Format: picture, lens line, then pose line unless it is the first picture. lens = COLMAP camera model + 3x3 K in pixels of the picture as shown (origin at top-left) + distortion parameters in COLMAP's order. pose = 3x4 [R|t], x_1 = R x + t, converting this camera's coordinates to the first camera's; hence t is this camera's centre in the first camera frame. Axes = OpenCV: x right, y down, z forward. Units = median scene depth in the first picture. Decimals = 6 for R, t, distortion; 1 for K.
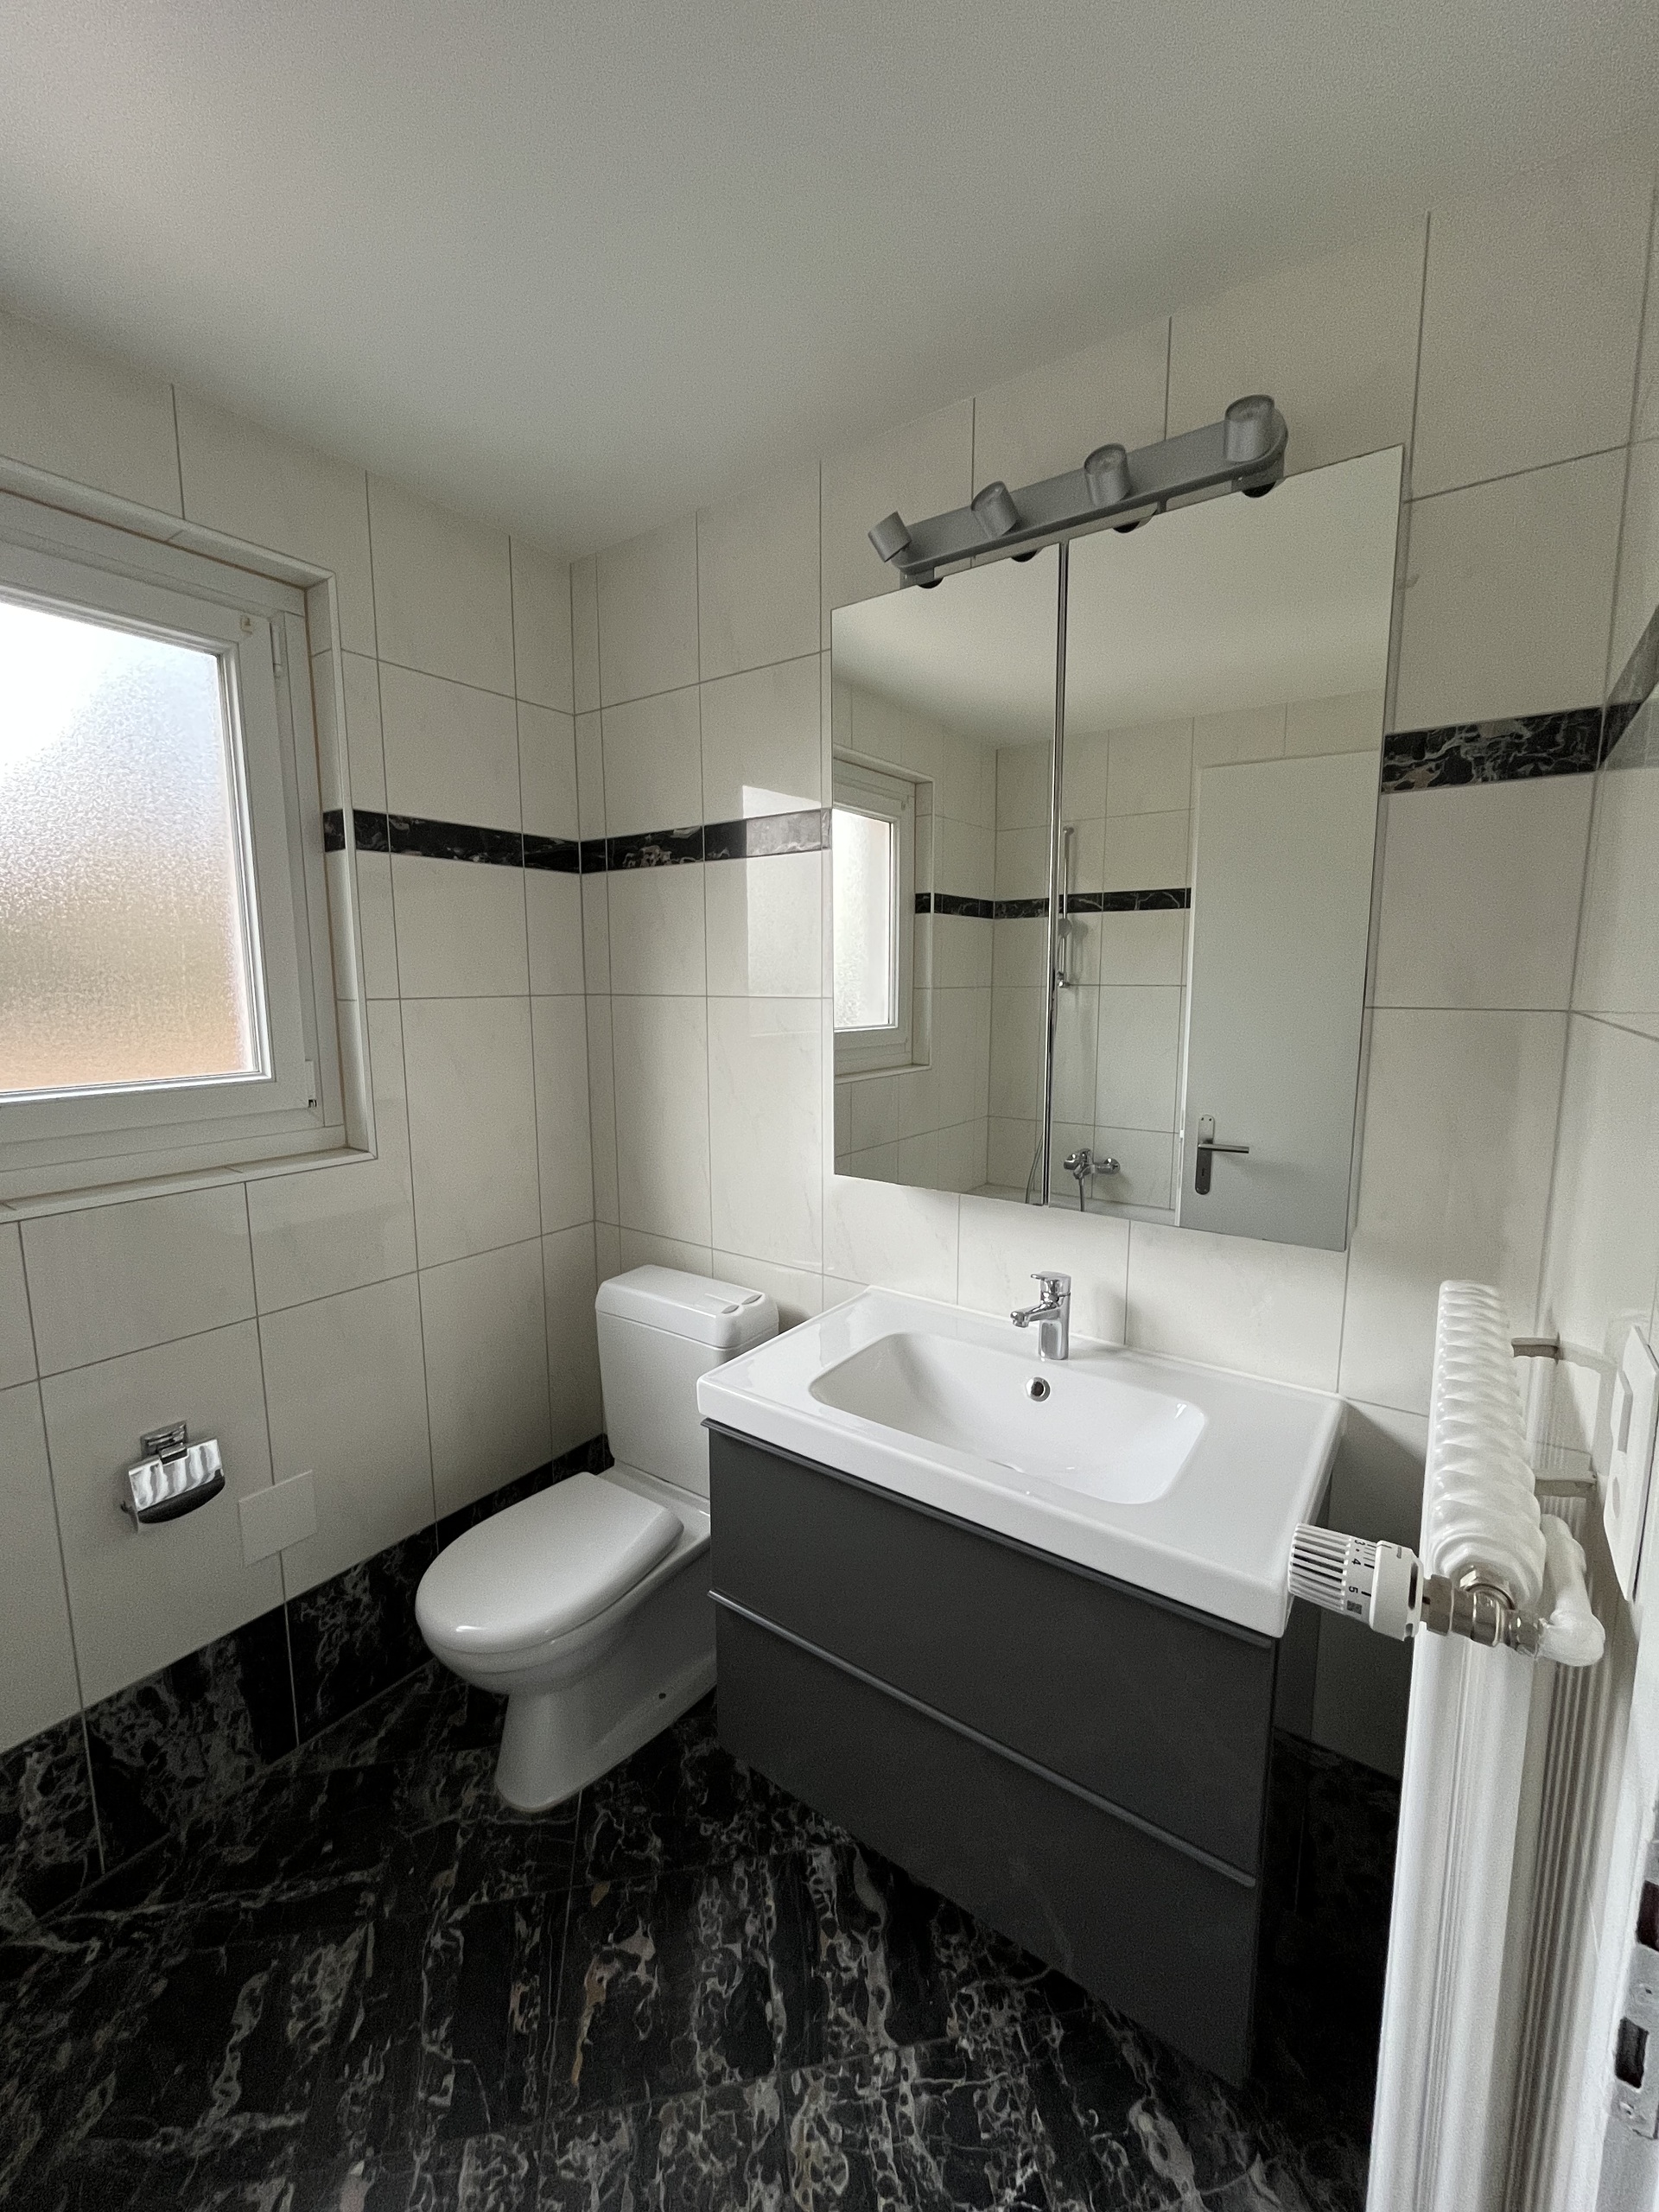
lens RADIAL K [[901.0, 0, 829.5], [0, 901.0, 1106.0], [0, 0, 1]] dist [0.000204, 0.000075]
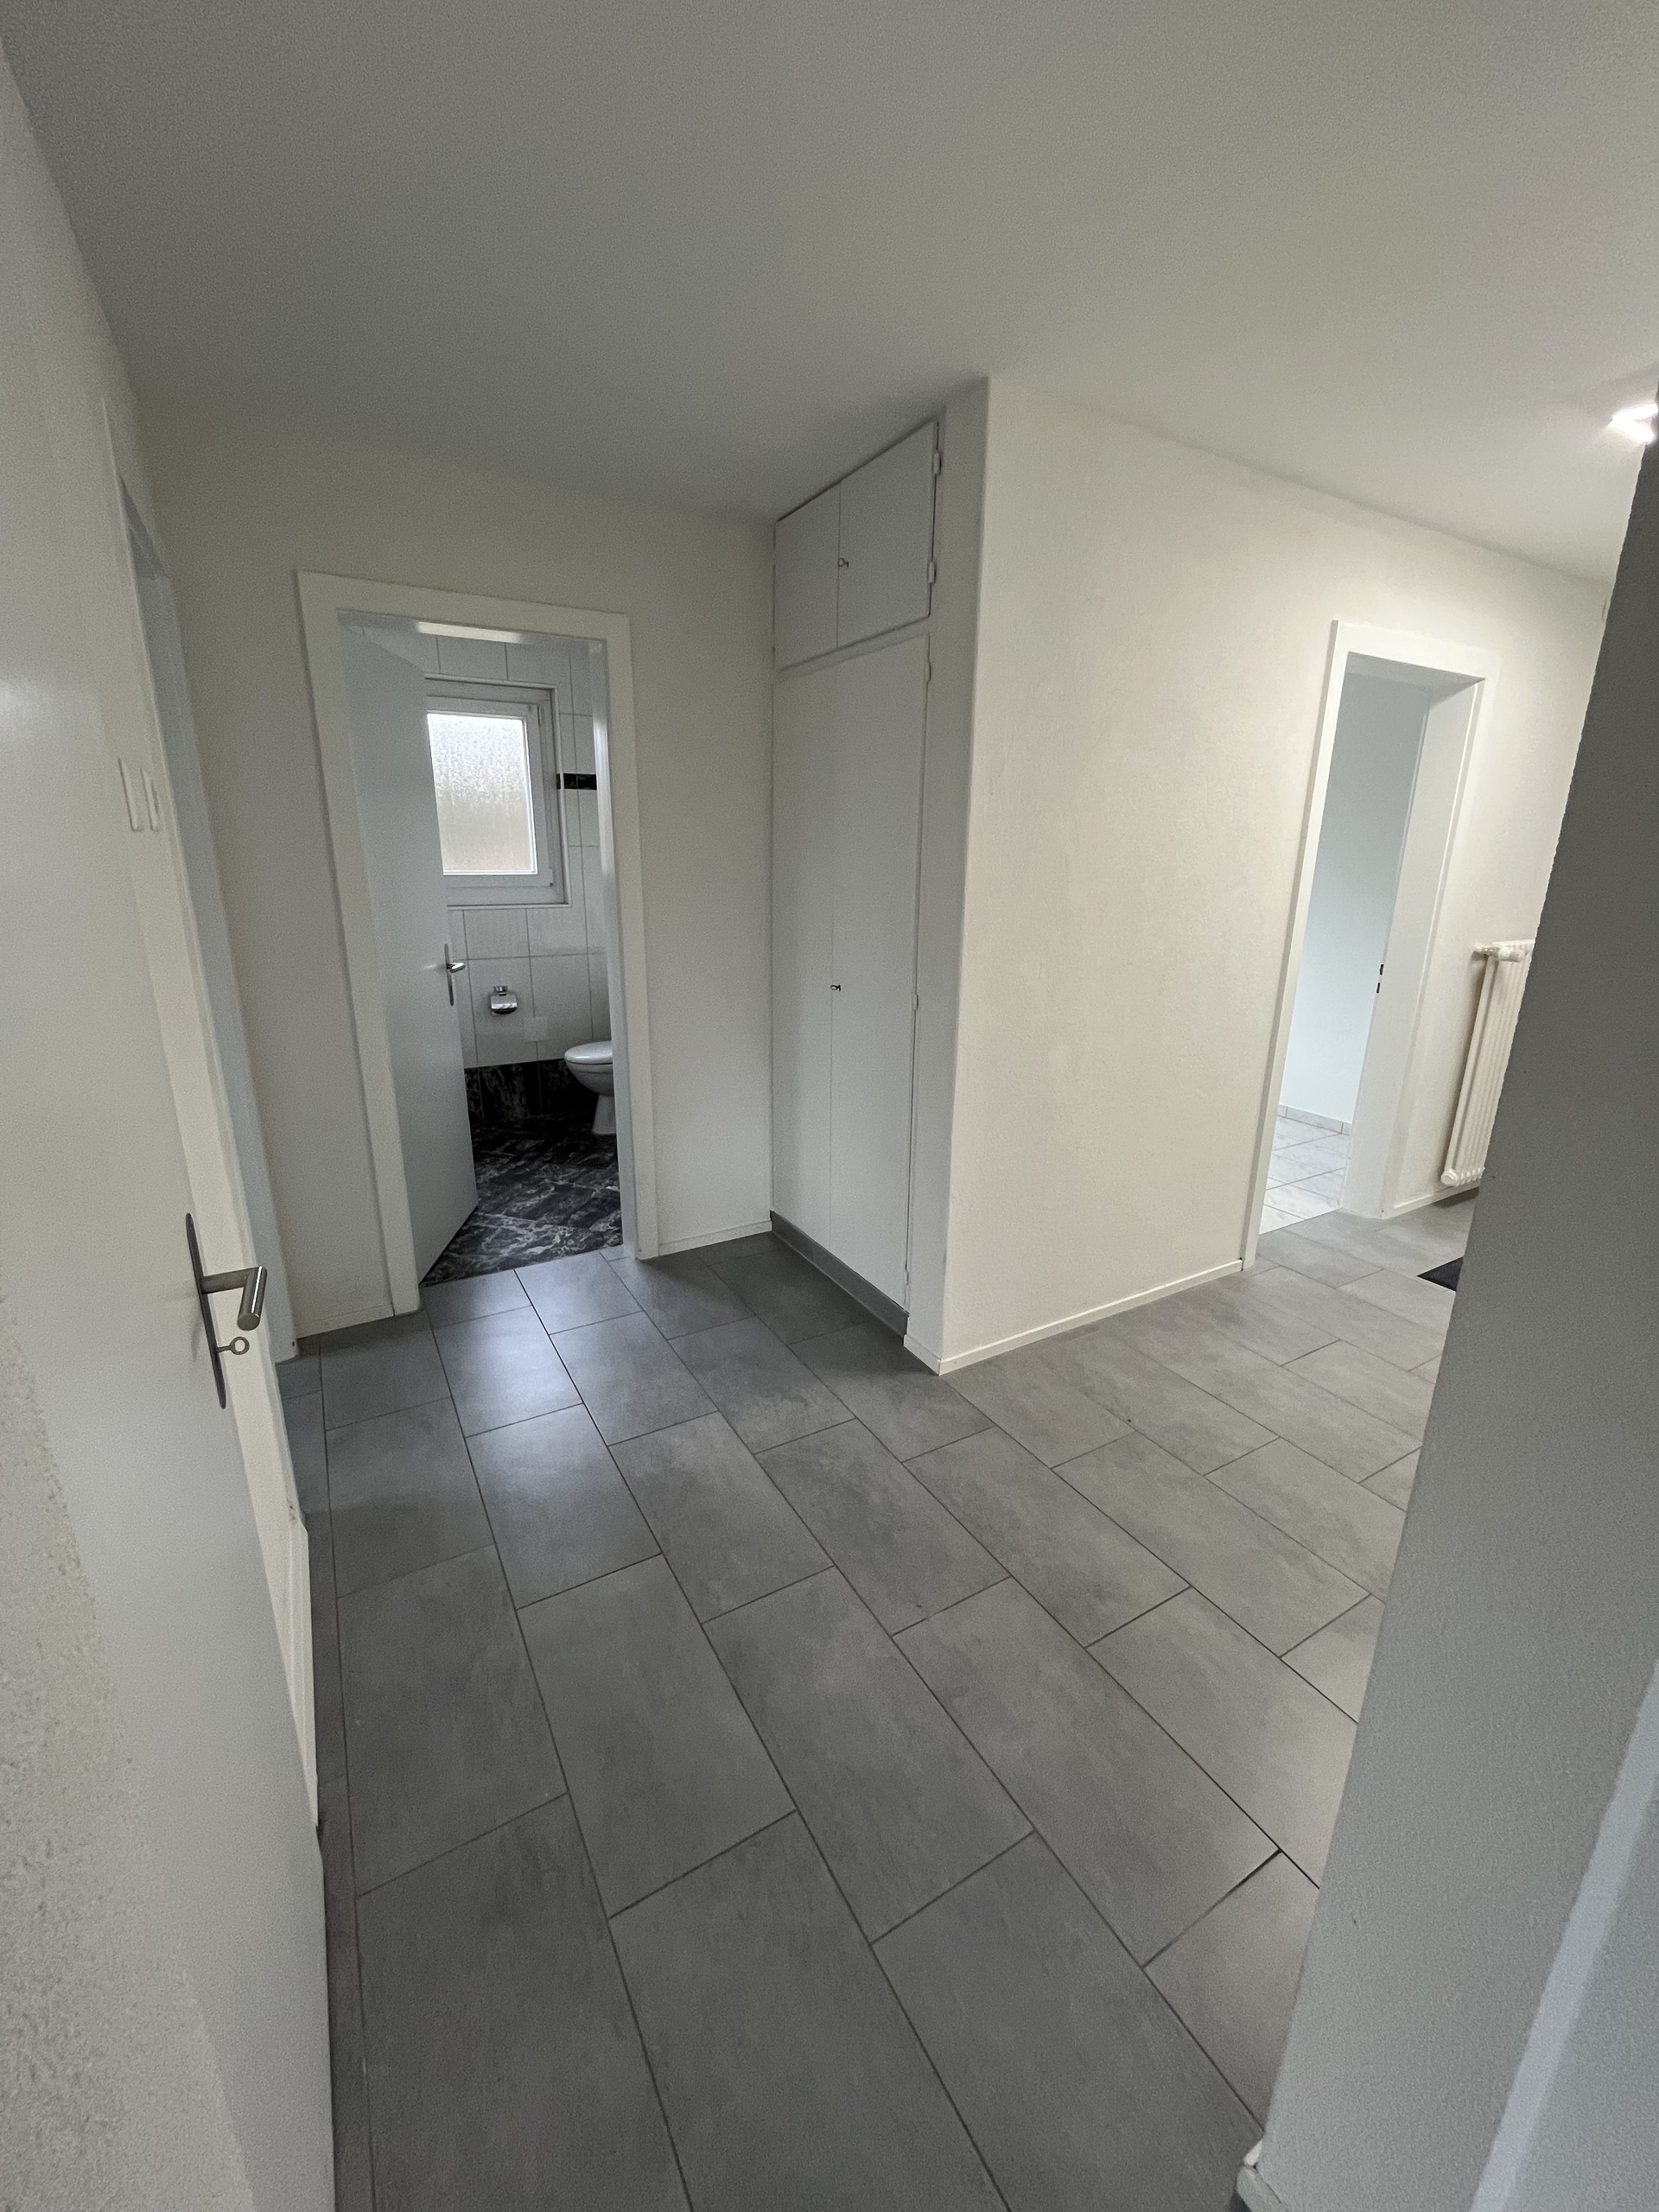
lens RADIAL K [[901.0, 0, 829.5], [0, 901.0, 1106.0], [0, 0, 1]] dist [0.000204, 0.000075]
pose [[0.909285, 0.127868, -0.396044, 1.470169], [-0.071356, 0.985439, 0.154335, 0.190339], [0.410012, -0.112074, 0.905168, -1.299777]]
